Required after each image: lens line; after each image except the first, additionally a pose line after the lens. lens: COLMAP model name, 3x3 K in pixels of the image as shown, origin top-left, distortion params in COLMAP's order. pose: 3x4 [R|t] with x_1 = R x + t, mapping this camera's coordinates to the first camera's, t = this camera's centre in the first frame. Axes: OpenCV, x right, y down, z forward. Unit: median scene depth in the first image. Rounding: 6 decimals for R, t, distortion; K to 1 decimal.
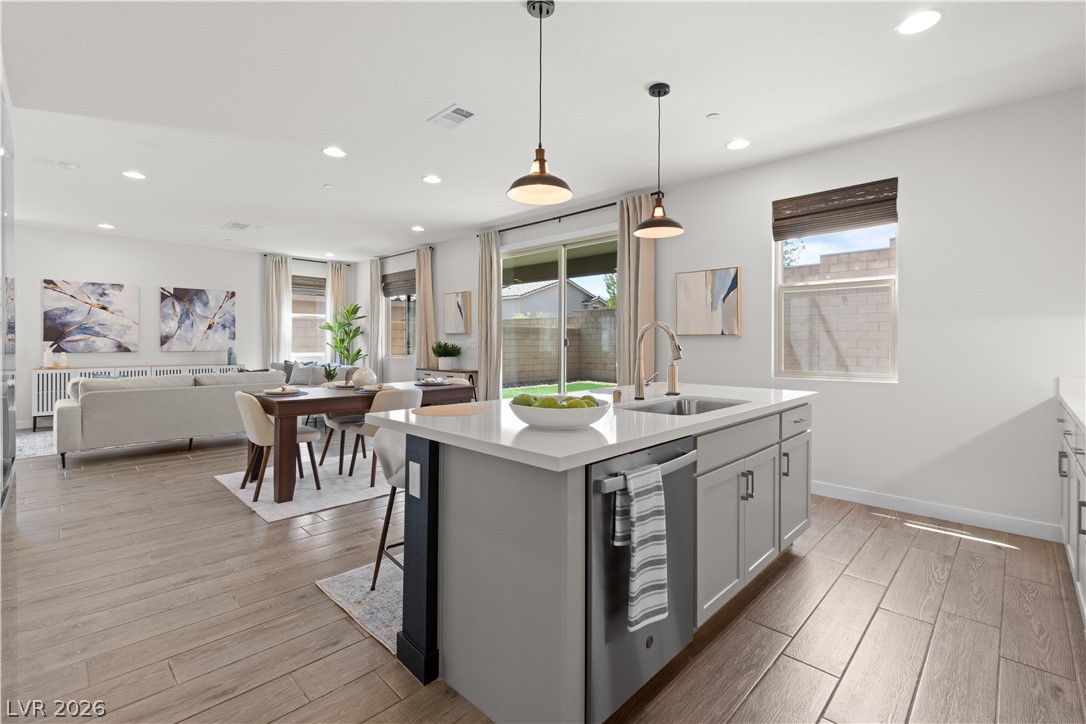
lens RADIAL K [[487.8, 0, 548.5], [0, 487.8, 345.1], [0, 0, 1]] dist [-0.002600, 0.000479]
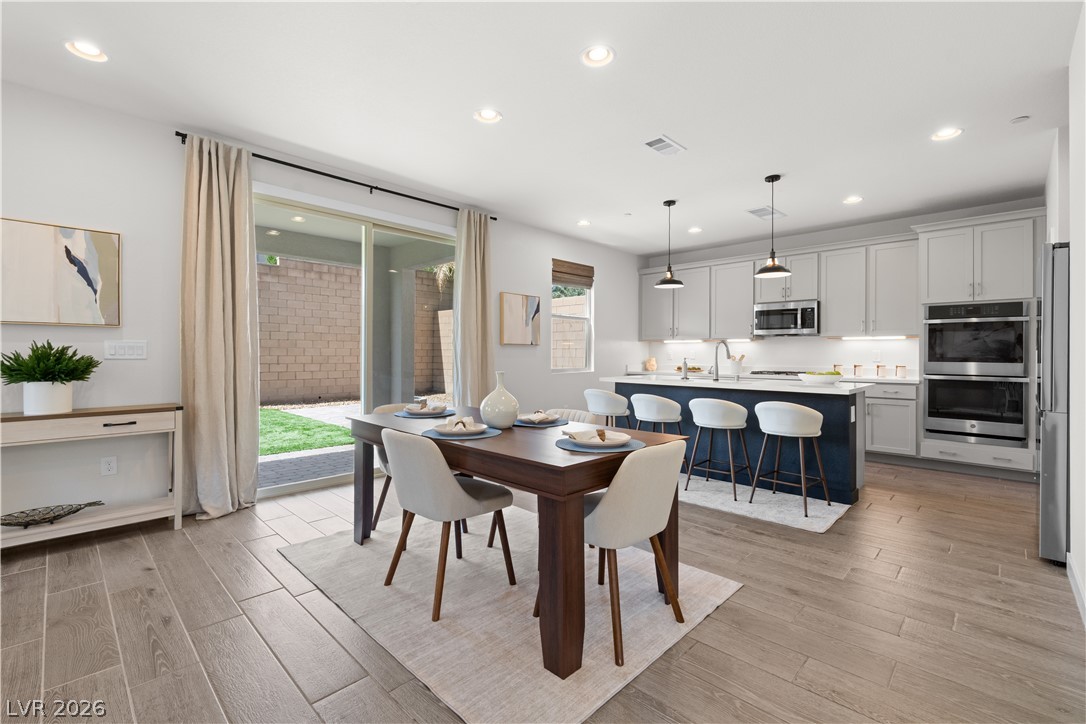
lens RADIAL K [[475.5, 0, 544.5], [0, 475.5, 351.2], [0, 0, 1]] dist [-0.002667, 0.000238]
pose [[0.002052, 0.003040, 0.999993, -0.671740], [0.001720, 0.999994, -0.003043, 0.000913], [-0.999996, 0.001726, 0.002047, 0.667313]]
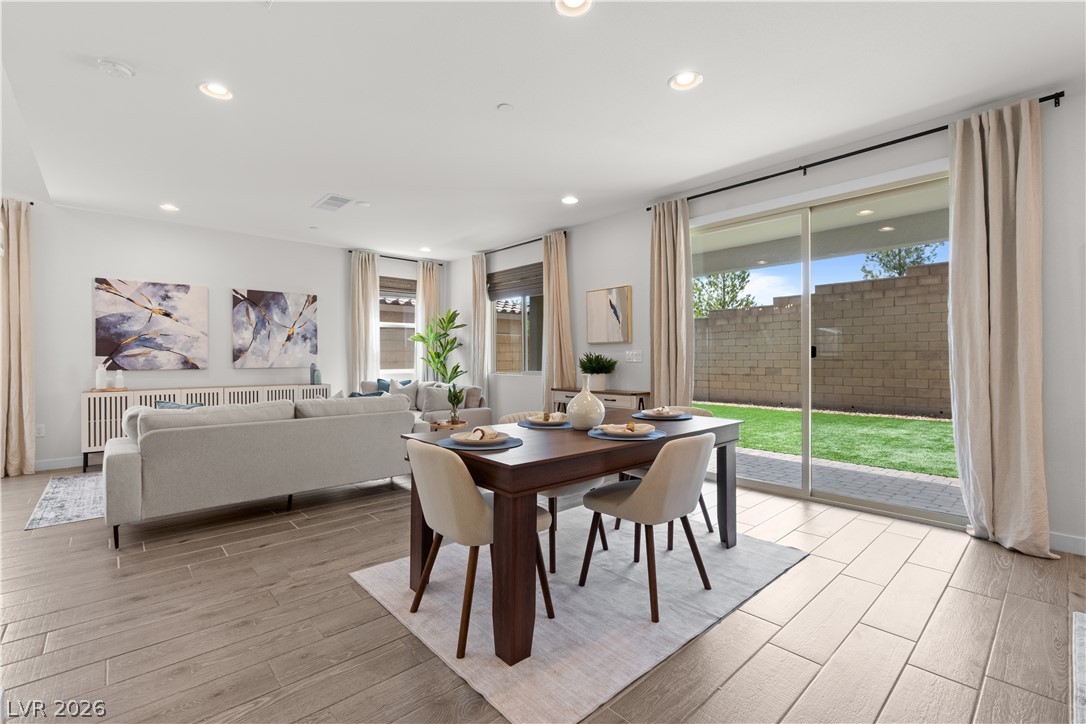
lens RADIAL K [[478.0, 0, 541.8], [0, 478.0, 363.0], [0, 0, 1]] dist [-0.000986, -0.000206]
pose [[0.997748, -0.005605, -0.066838, -0.275431], [0.005859, 0.999976, 0.003614, 0.004758], [0.066816, -0.003997, 0.997757, 0.287618]]
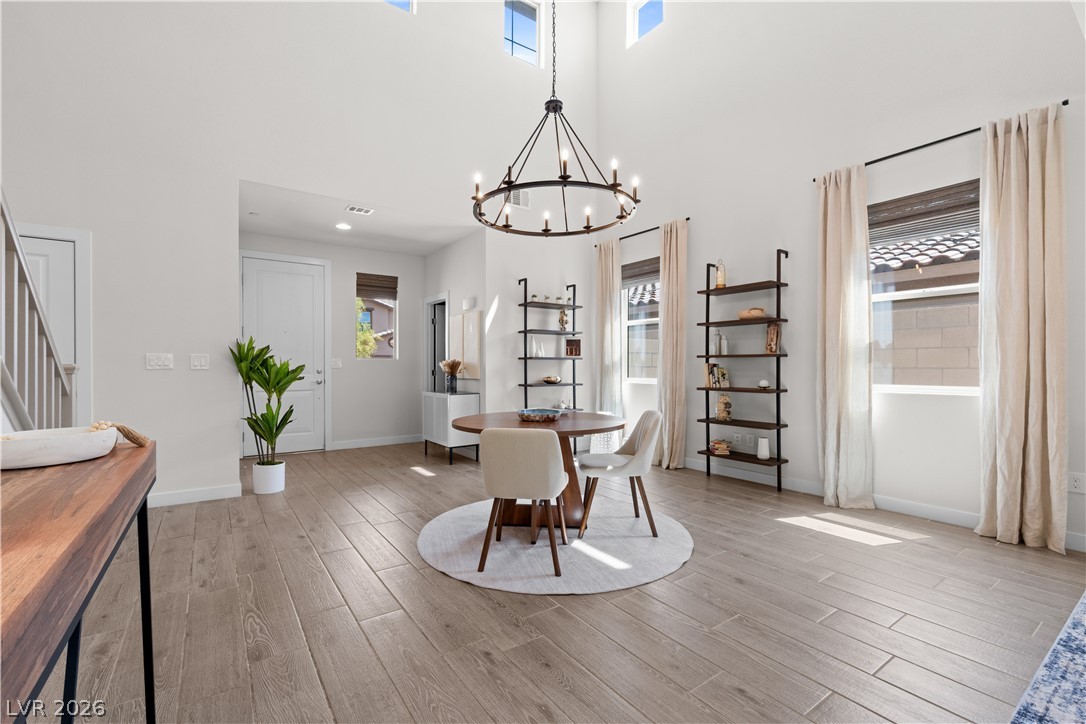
lens RADIAL K [[472.2, 0, 542.1], [0, 472.2, 365.4], [0, 0, 1]] dist [-0.001783, -0.000213]
pose [[-0.188726, -0.005382, -0.982015, -0.597234], [-0.005819, 0.999974, -0.004362, 0.004481], [0.982013, 0.004891, -0.188753, 0.584680]]
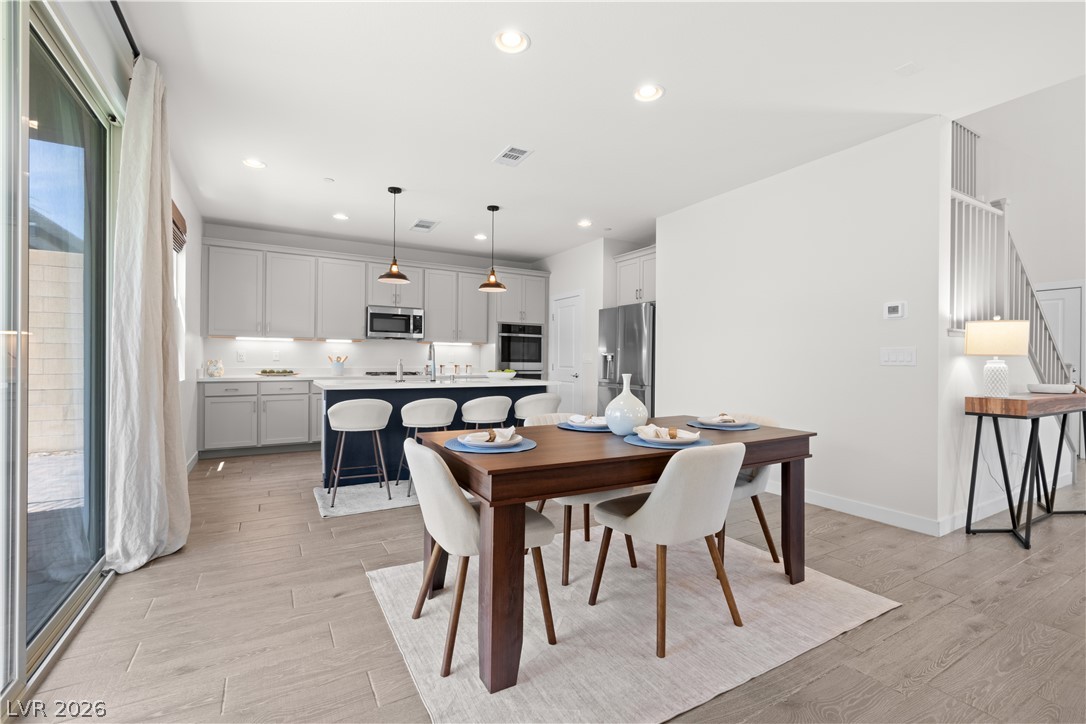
lens RADIAL K [[472.2, 0, 542.1], [0, 472.2, 365.4], [0, 0, 1]] dist [-0.001783, -0.000213]
pose [[-0.960734, -0.015267, 0.277050, -0.304776], [-0.011074, 0.999799, 0.016692, 0.004651], [-0.277249, 0.012969, -0.960710, 1.082345]]
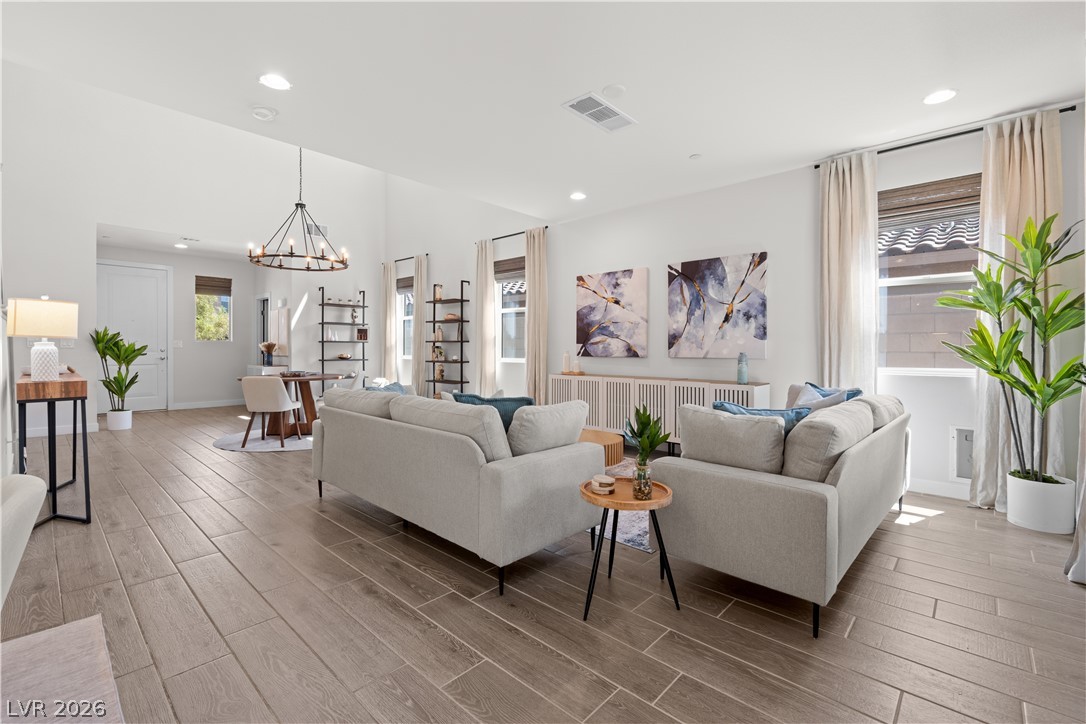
lens RADIAL K [[475.5, 0, 544.5], [0, 475.5, 351.2], [0, 0, 1]] dist [-0.002667, 0.000238]
pose [[0.023533, 0.001873, -0.999721, -0.144442], [-0.009524, 0.999953, 0.001649, 0.005682], [0.999678, 0.009482, 0.023550, 0.963469]]
